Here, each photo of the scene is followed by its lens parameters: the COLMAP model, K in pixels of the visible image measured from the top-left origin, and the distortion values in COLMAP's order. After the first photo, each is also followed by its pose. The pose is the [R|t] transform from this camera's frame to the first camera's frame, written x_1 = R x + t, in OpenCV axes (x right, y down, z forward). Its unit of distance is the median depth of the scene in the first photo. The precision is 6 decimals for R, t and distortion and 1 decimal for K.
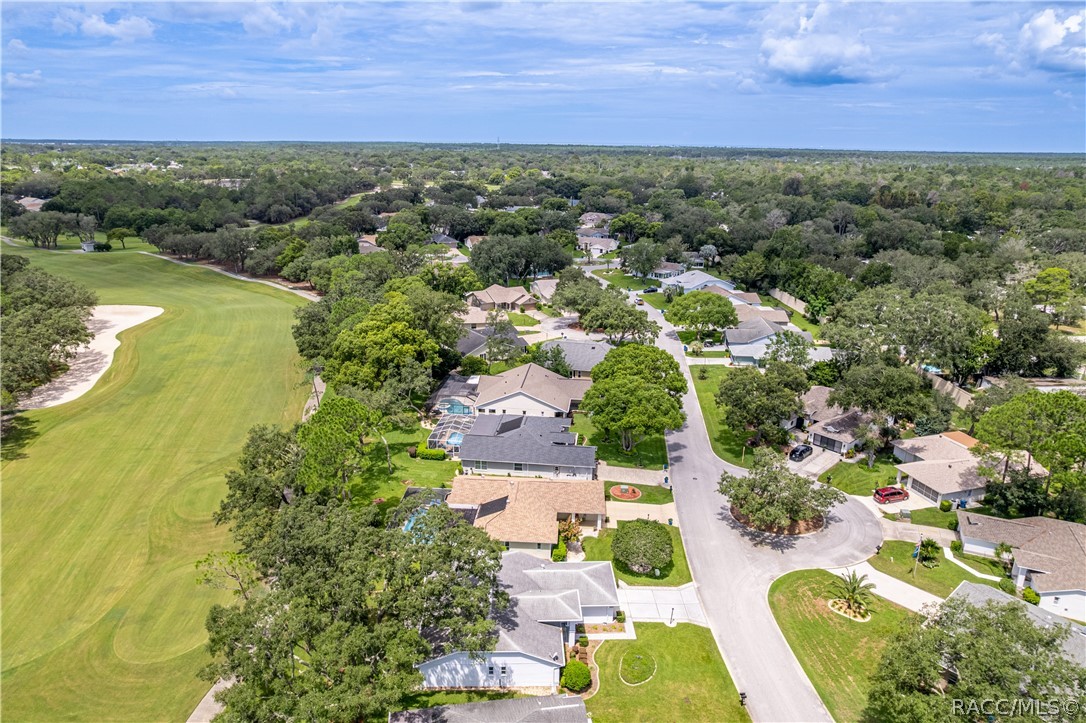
lens RADIAL K [[696.9, 0, 541.8], [0, 696.9, 343.2], [0, 0, 1]] dist [-0.076756, 0.071718]
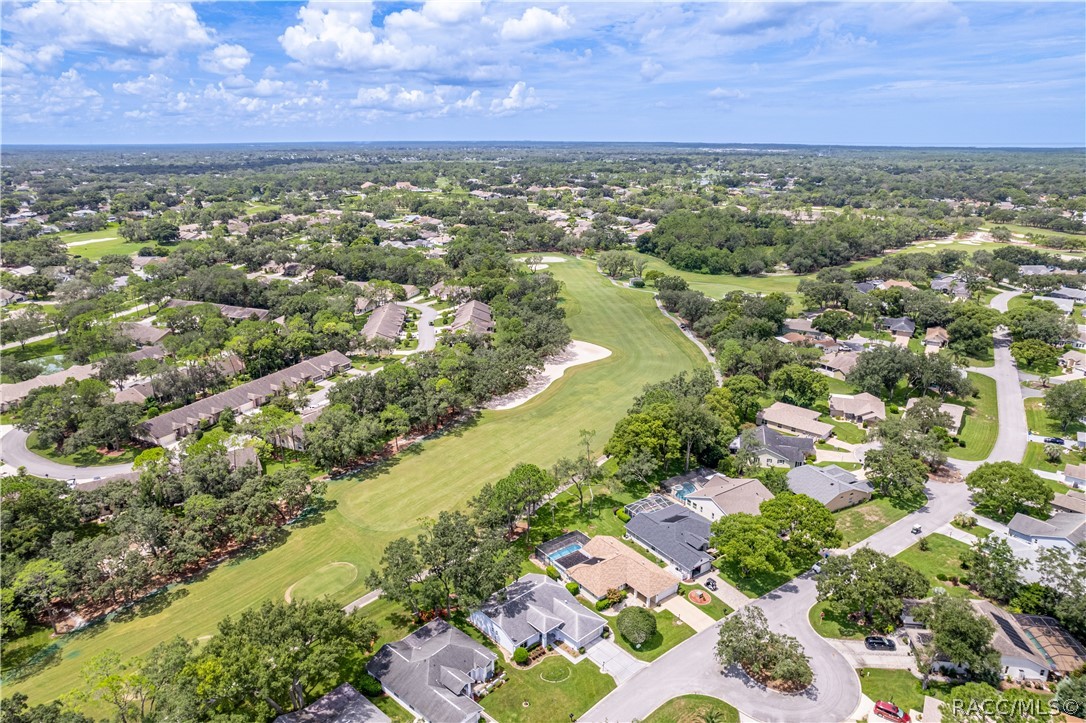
lens RADIAL K [[699.9, 0, 543.0], [0, 699.9, 361.5], [0, 0, 1]] dist [-0.078159, 0.065422]
pose [[0.646494, 0.221474, -0.730065, 0.737643], [-0.204946, 0.972178, 0.113436, -0.294594], [0.734876, 0.076289, 0.673897, -0.155570]]
